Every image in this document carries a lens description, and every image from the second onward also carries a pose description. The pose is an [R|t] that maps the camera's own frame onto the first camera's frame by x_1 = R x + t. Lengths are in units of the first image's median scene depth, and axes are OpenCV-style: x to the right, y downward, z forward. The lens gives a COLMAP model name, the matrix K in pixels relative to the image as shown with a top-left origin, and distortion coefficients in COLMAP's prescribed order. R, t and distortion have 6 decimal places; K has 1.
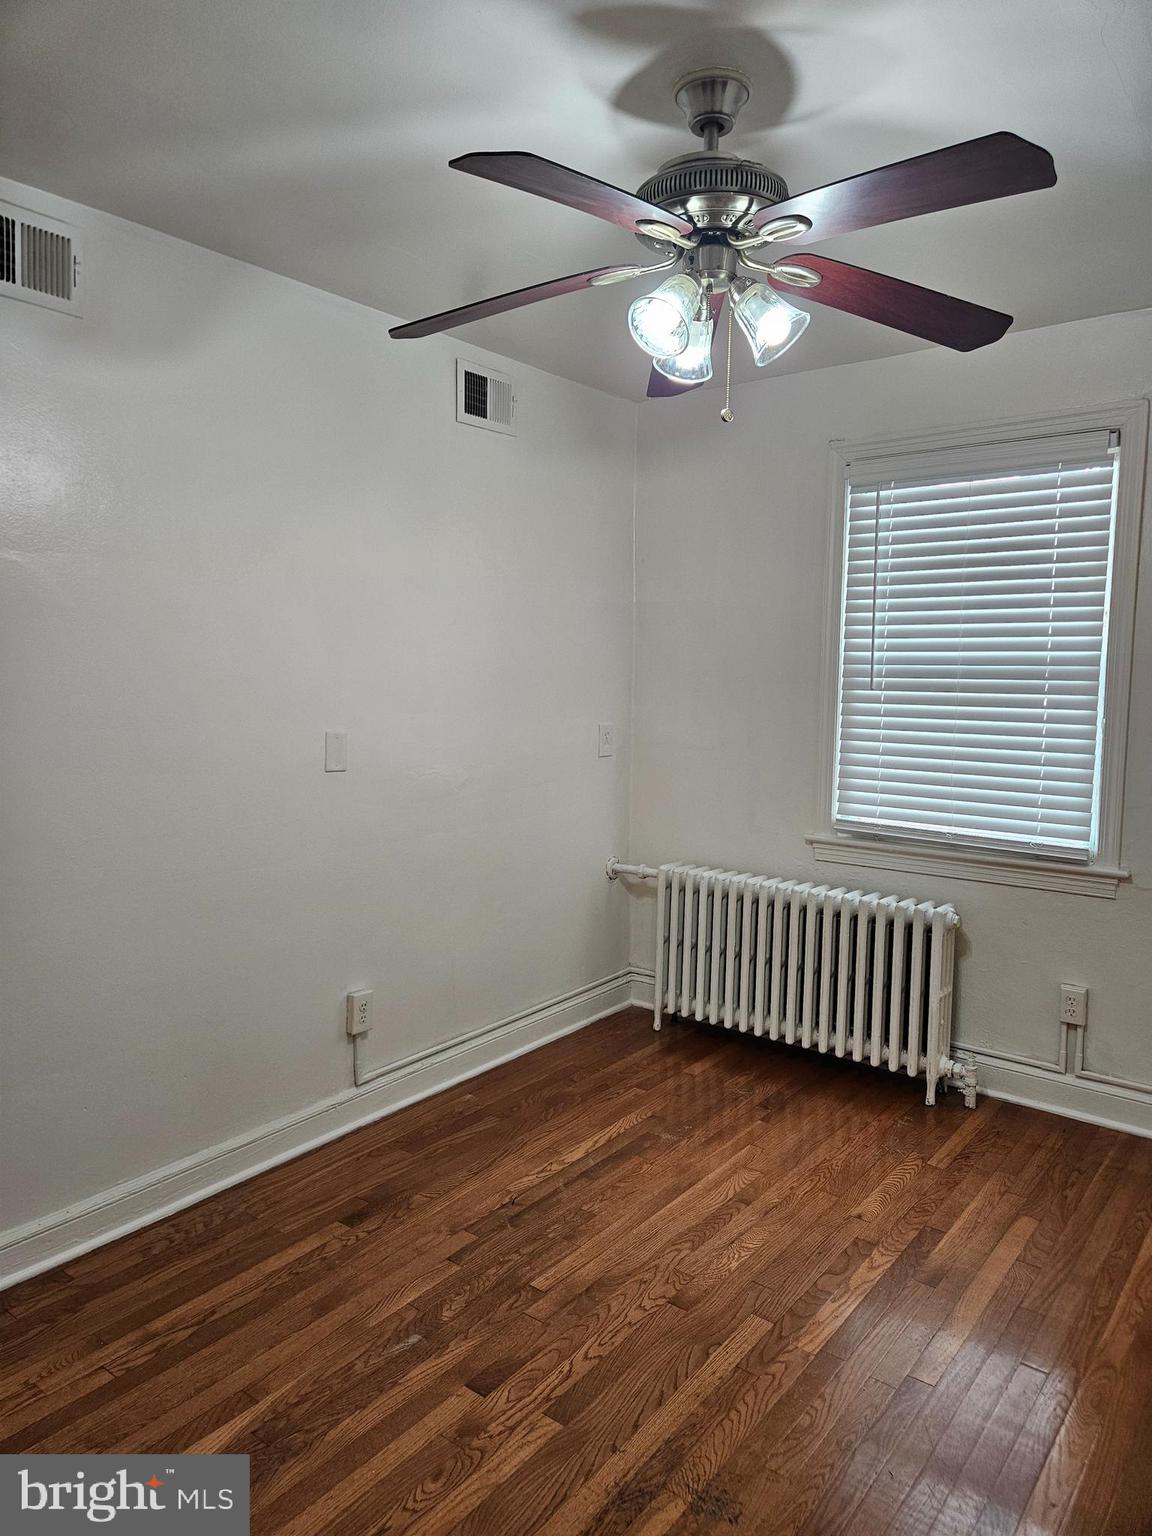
lens RADIAL K [[1020.6, 0, 584.8], [0, 1020.6, 780.6], [0, 0, 1]] dist [0.088056, -0.091725]
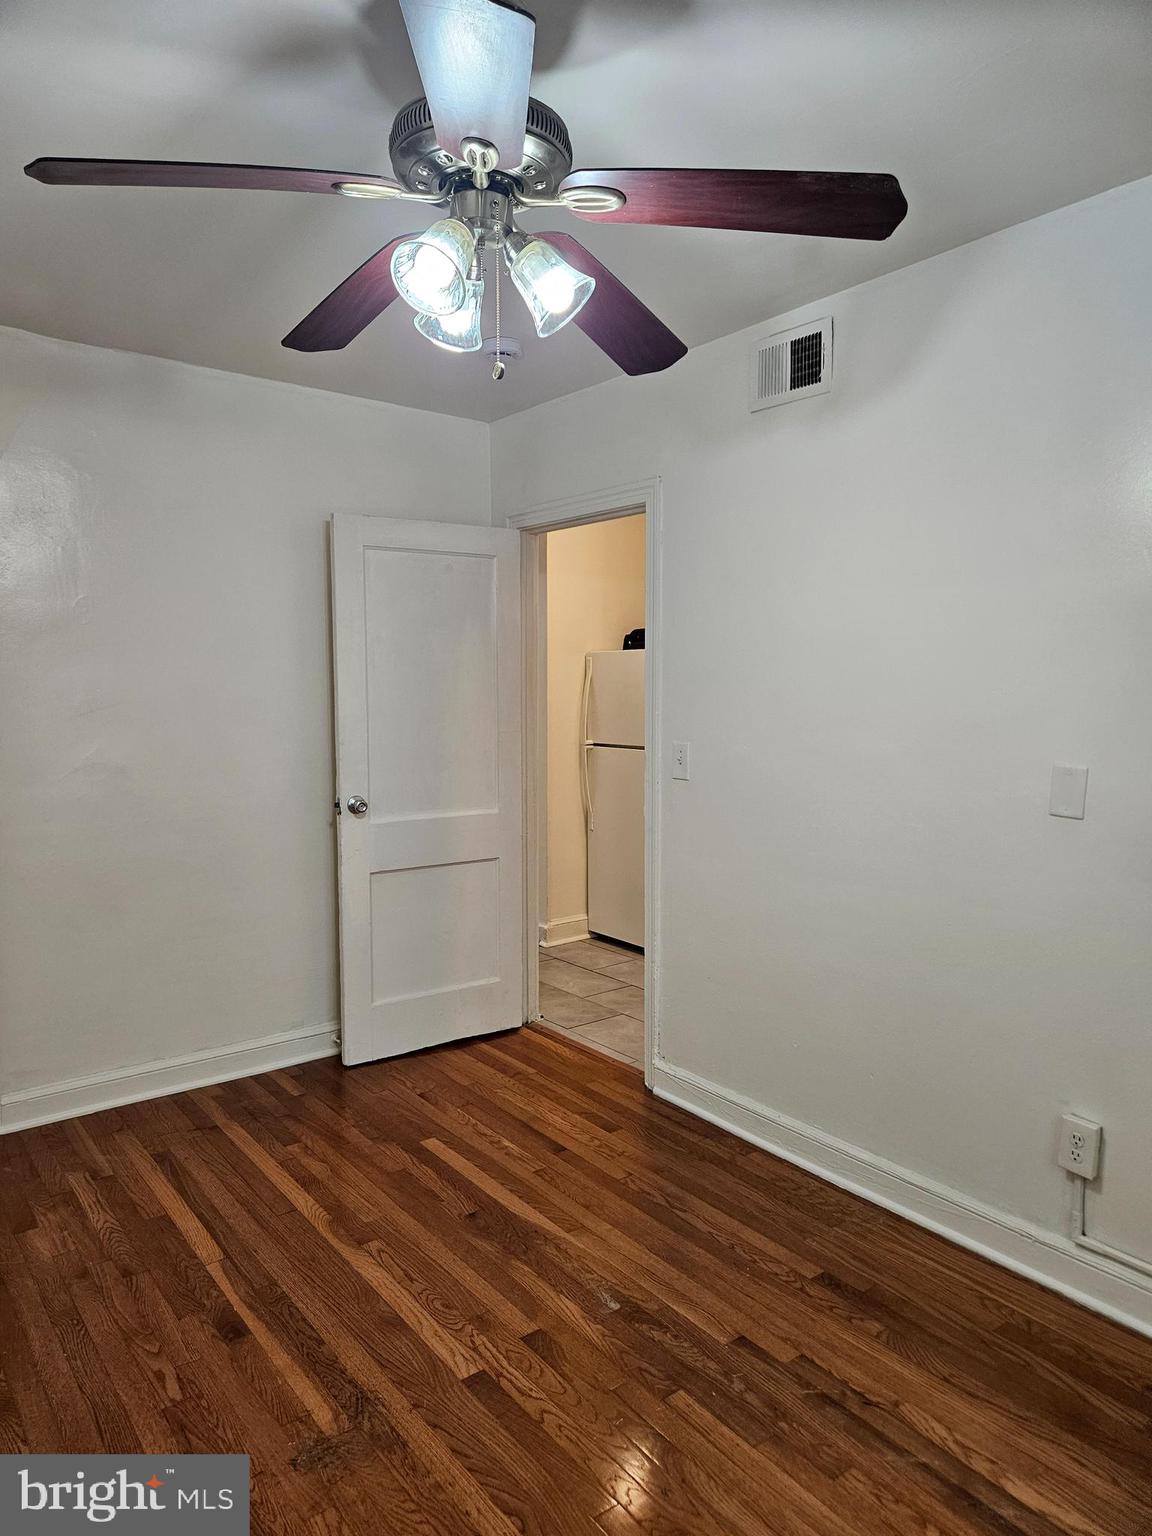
lens RADIAL K [[1020.6, 0, 584.8], [0, 1020.6, 780.6], [0, 0, 1]] dist [0.088056, -0.091725]
pose [[-0.257230, 0.084421, -0.962655, 0.705974], [-0.114610, 0.986481, 0.117135, -0.104375], [0.959530, 0.140460, -0.244077, 0.978269]]
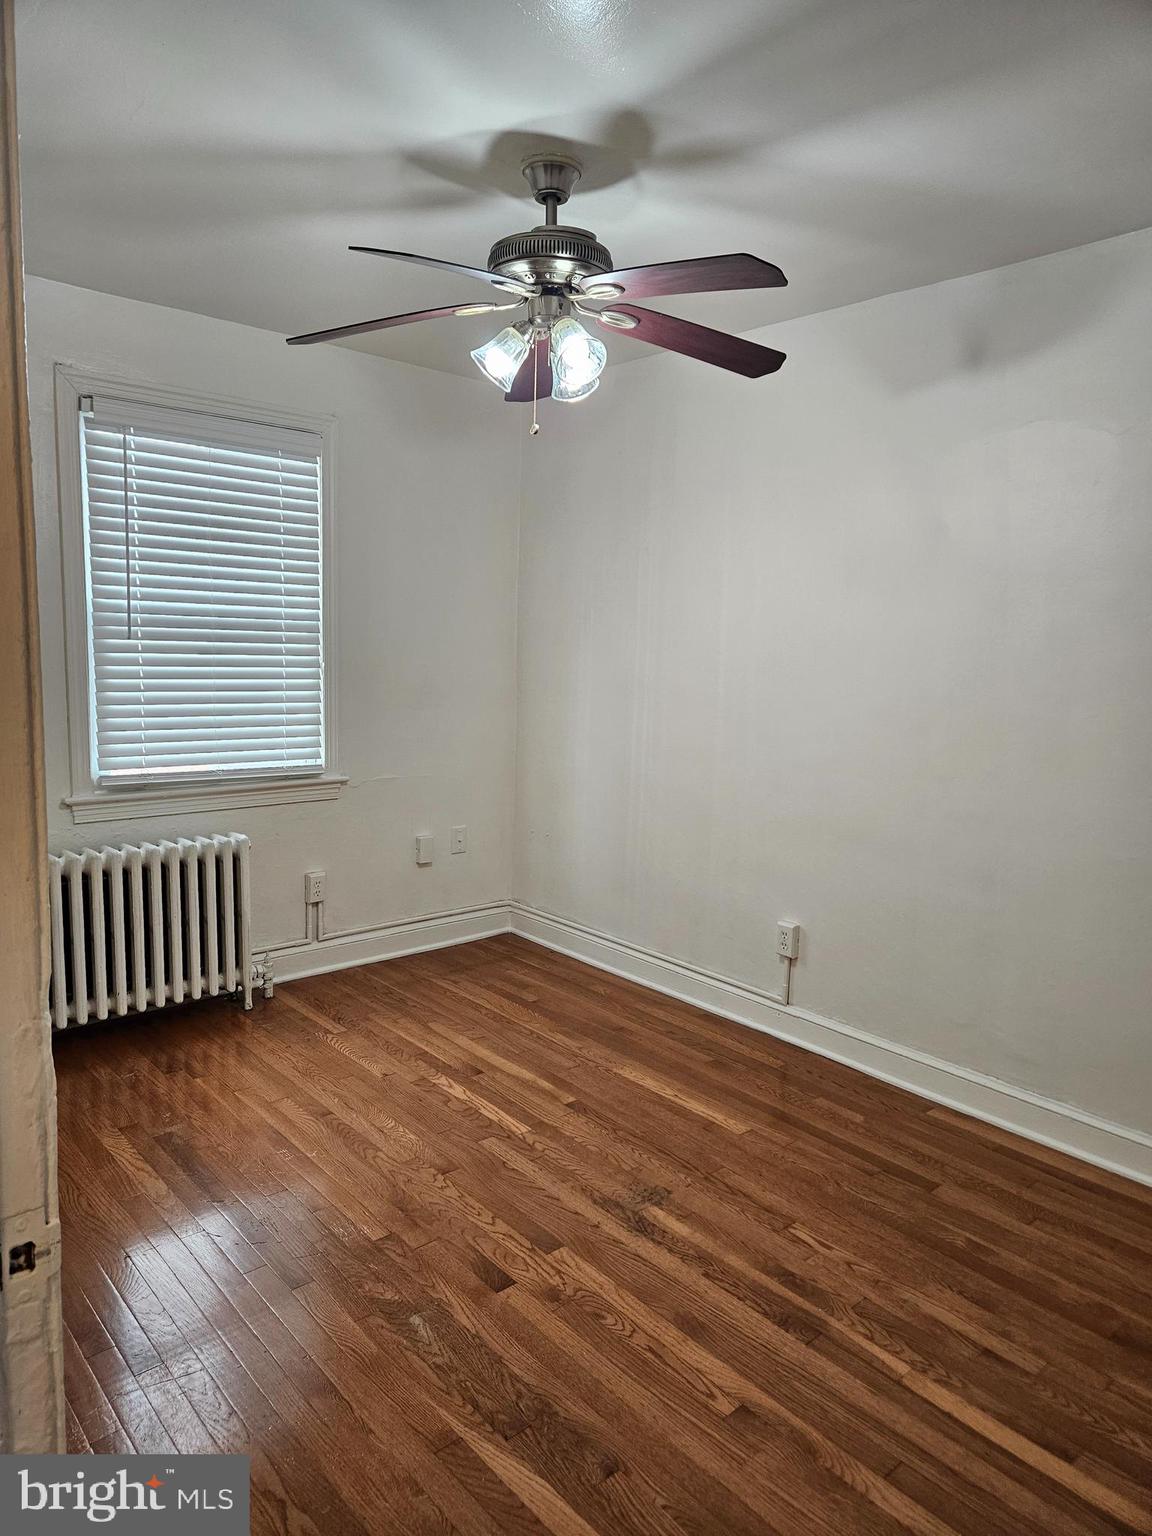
lens RADIAL K [[1008.8, 0, 580.7], [0, 1008.8, 789.0], [0, 0, 1]] dist [0.098550, -0.088960]
pose [[0.201490, -0.155226, 0.967113, -0.840816], [0.082582, 0.986539, 0.141139, -0.068824], [-0.976003, 0.051428, 0.211597, 0.521507]]
